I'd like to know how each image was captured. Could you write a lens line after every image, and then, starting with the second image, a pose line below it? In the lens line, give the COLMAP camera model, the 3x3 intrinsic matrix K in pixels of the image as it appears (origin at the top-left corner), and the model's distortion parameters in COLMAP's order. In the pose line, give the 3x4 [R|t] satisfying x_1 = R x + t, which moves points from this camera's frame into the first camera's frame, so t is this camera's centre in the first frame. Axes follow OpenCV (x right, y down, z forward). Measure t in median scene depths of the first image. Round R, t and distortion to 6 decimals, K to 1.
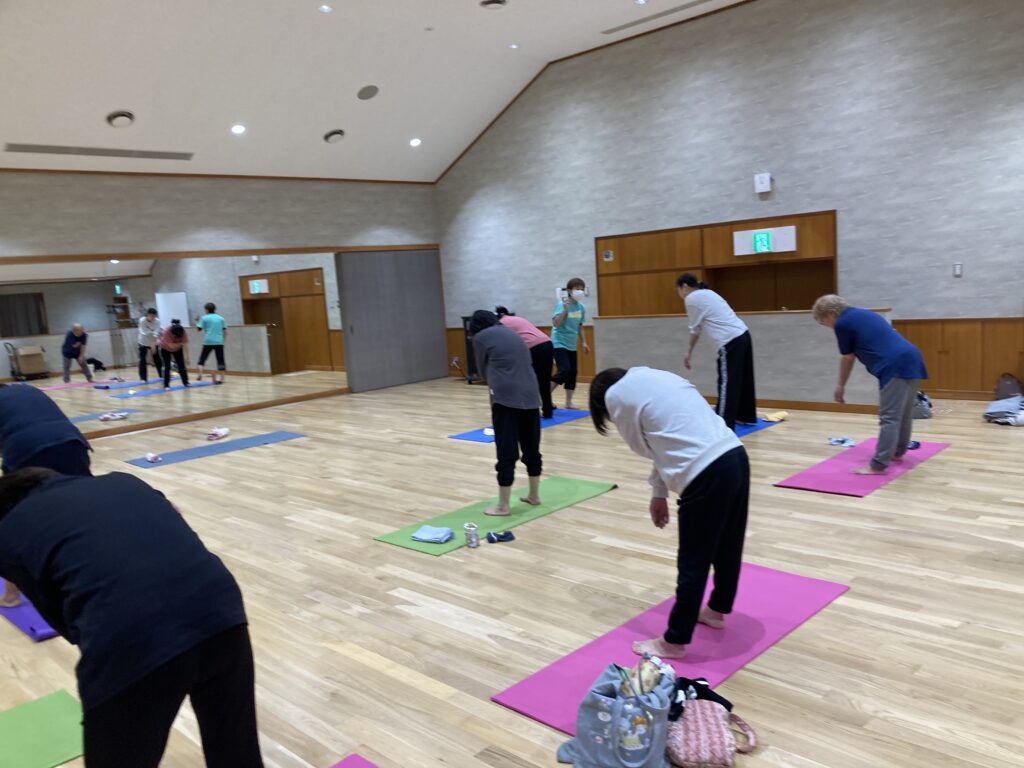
lens RADIAL K [[848.7, 0, 538.9], [0, 848.7, 374.8], [0, 0, 1]] dist [0.033513, -0.043431]
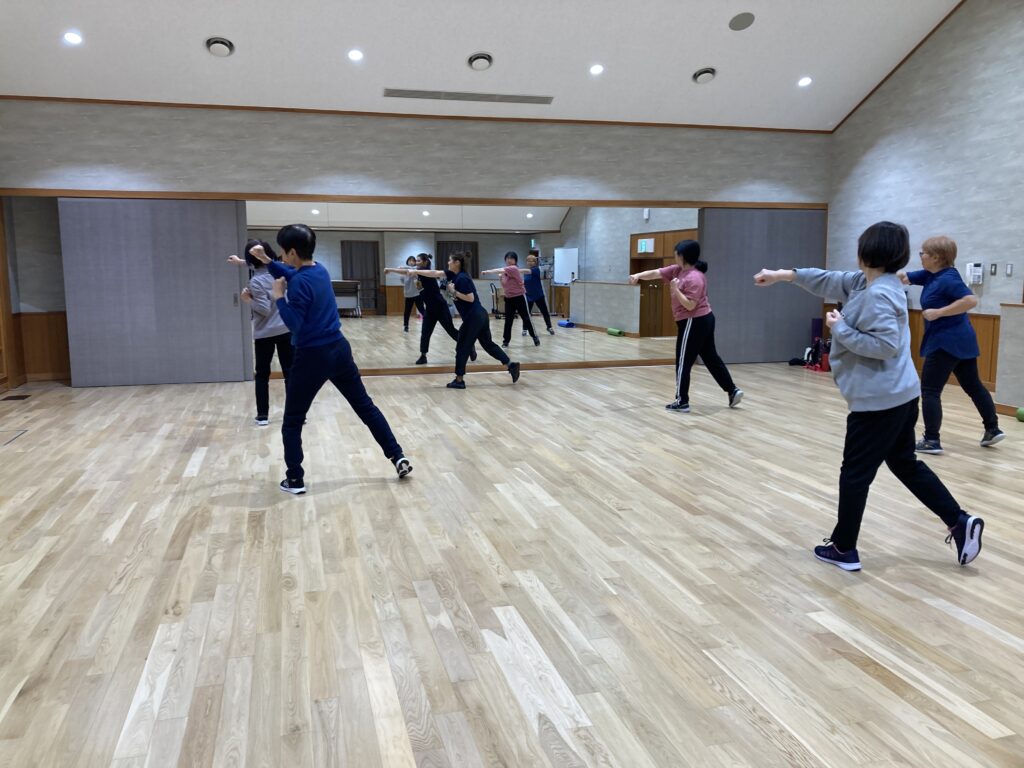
lens RADIAL K [[848.7, 0, 500.8], [0, 848.7, 366.9], [0, 0, 1]] dist [0.033513, -0.043431]
pose [[0.847219, 0.133727, -0.514137, 0.109244], [-0.121332, 0.990928, 0.057802, -0.004920], [0.517203, 0.013410, 0.855758, 0.182666]]
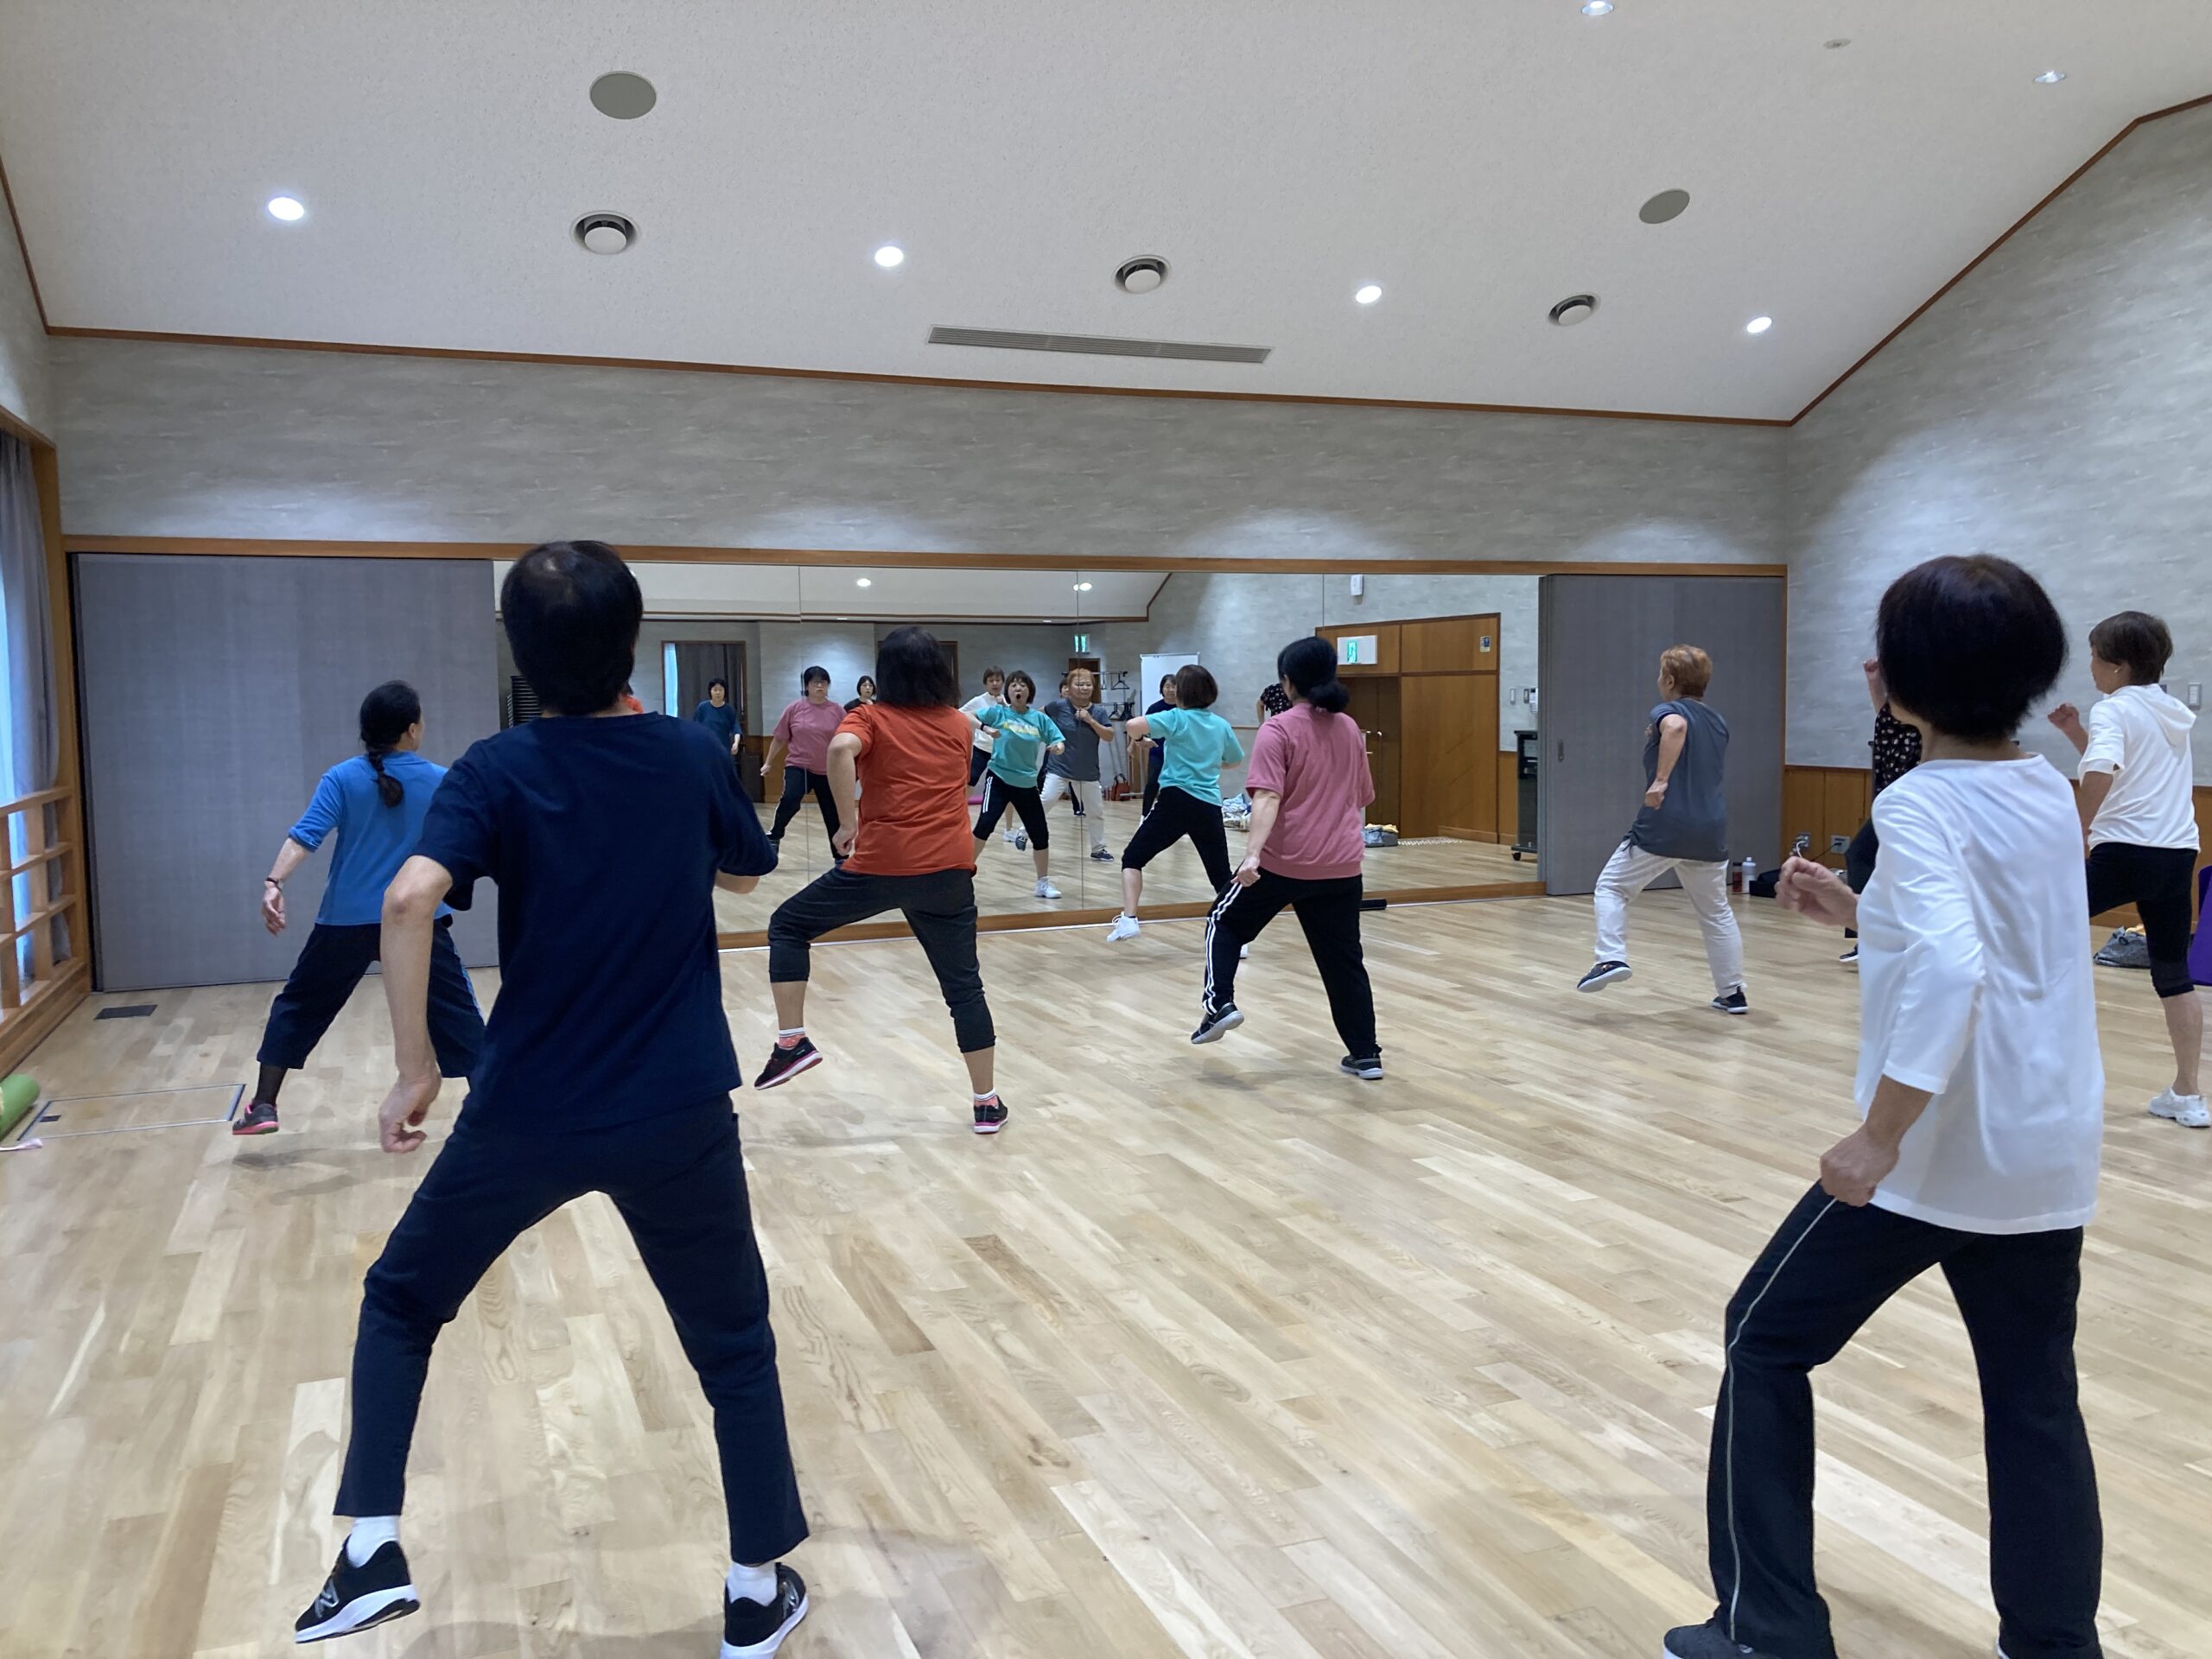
lens RADIAL K [[1833.3, 0, 1131.7], [0, 1833.3, 818.2], [0, 0, 1]] dist [0.033513, -0.043431]
pose [[0.909639, 0.092269, -0.405023, -0.053970], [-0.102785, 0.994695, -0.004239, 0.011937], [0.402483, 0.045486, 0.914297, 0.073264]]
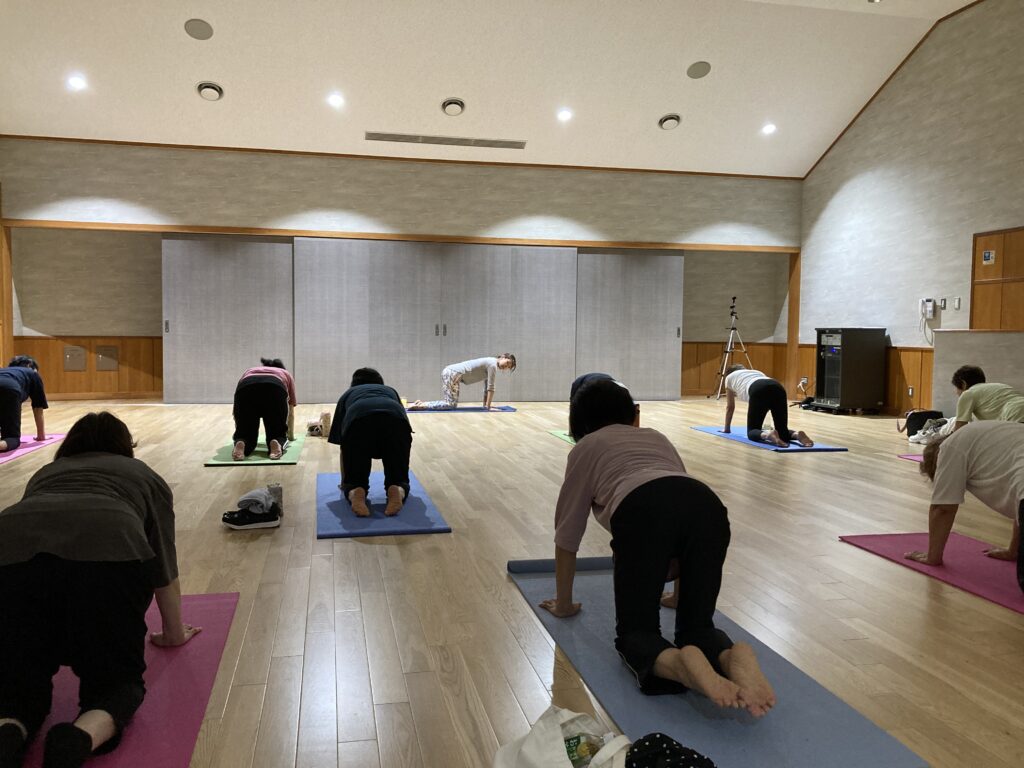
lens RADIAL K [[848.7, 0, 503.0], [0, 848.7, 375.2], [0, 0, 1]] dist [0.033513, -0.043431]
pose [[0.820622, 0.111387, -0.560511, 0.231966], [-0.137421, 0.990503, -0.004357, 0.036311], [0.554703, 0.080601, 0.828135, 0.200193]]
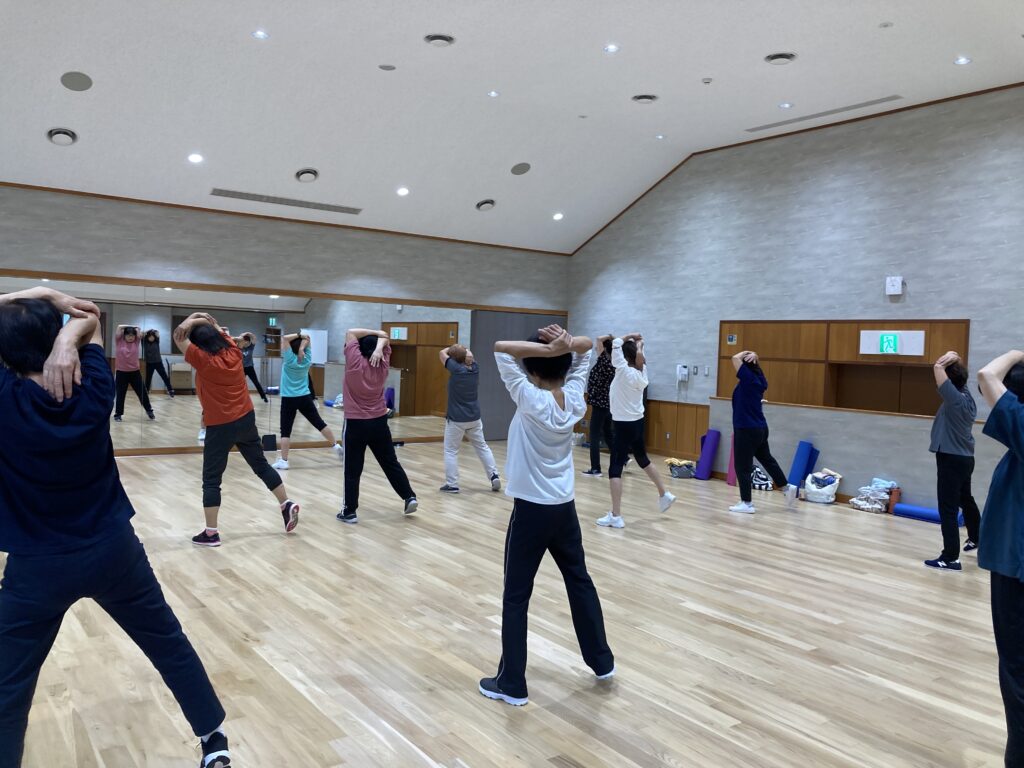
lens RADIAL K [[848.7, 0, 508.6], [0, 848.7, 371.2], [0, 0, 1]] dist [0.033513, -0.043431]
pose [[0.977757, 0.116051, -0.174707, 0.004127], [-0.130530, 0.988696, -0.073768, 0.010091], [0.164171, 0.094932, 0.981853, -0.058693]]
